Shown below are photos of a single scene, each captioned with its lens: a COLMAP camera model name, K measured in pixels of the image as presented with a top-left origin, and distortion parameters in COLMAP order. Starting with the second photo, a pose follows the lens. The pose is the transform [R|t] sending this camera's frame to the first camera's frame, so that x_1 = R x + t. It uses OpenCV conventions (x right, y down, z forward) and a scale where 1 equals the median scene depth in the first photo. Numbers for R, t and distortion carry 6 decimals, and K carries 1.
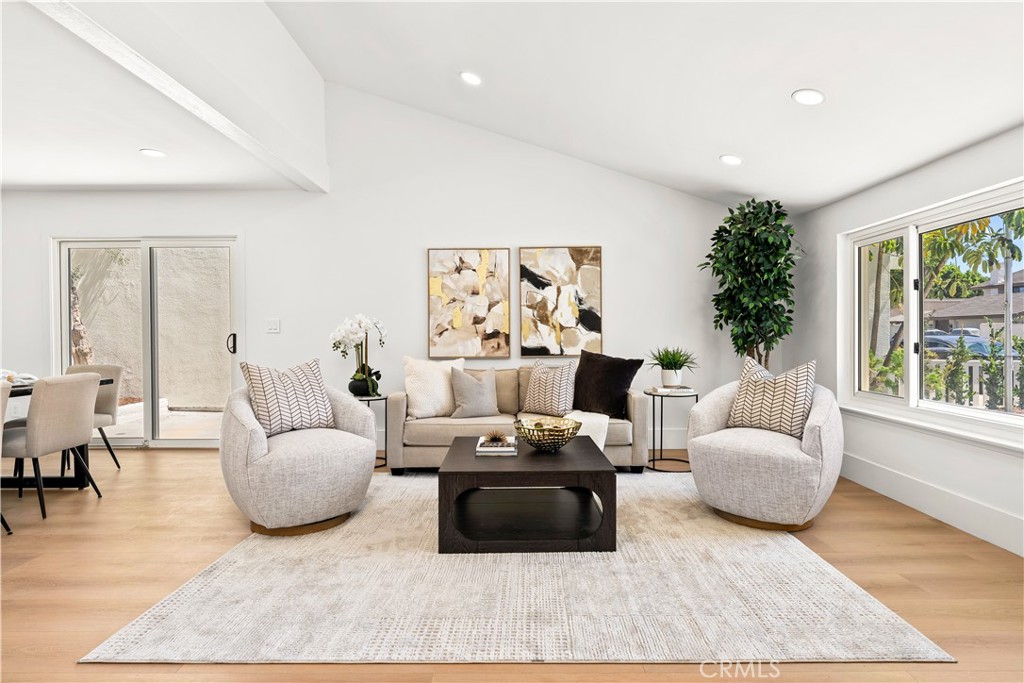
lens RADIAL K [[544.9, 0, 513.7], [0, 544.9, 337.8], [0, 0, 1]] dist [-0.001144, 0.000000]
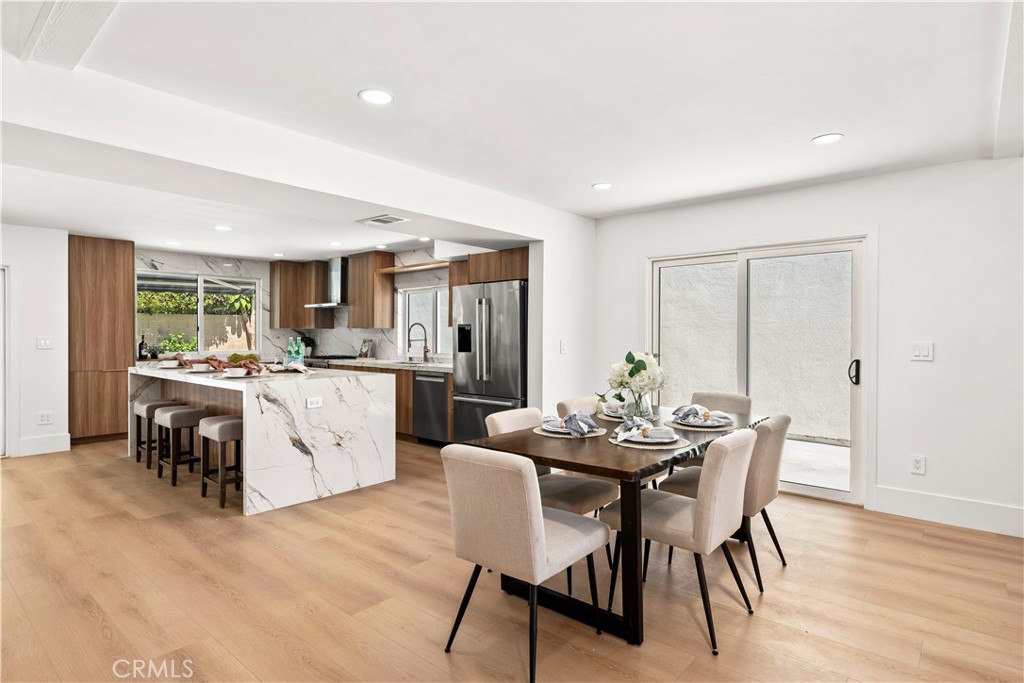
lens RADIAL K [[544.9, 0, 513.1], [0, 544.9, 339.0], [0, 0, 1]] dist [-0.001144, 0.000000]
pose [[0.753583, 0.010856, -0.657263, -0.370302], [-0.015059, 0.999886, -0.000751, -0.029148], [0.657180, 0.010464, 0.753661, 0.076617]]
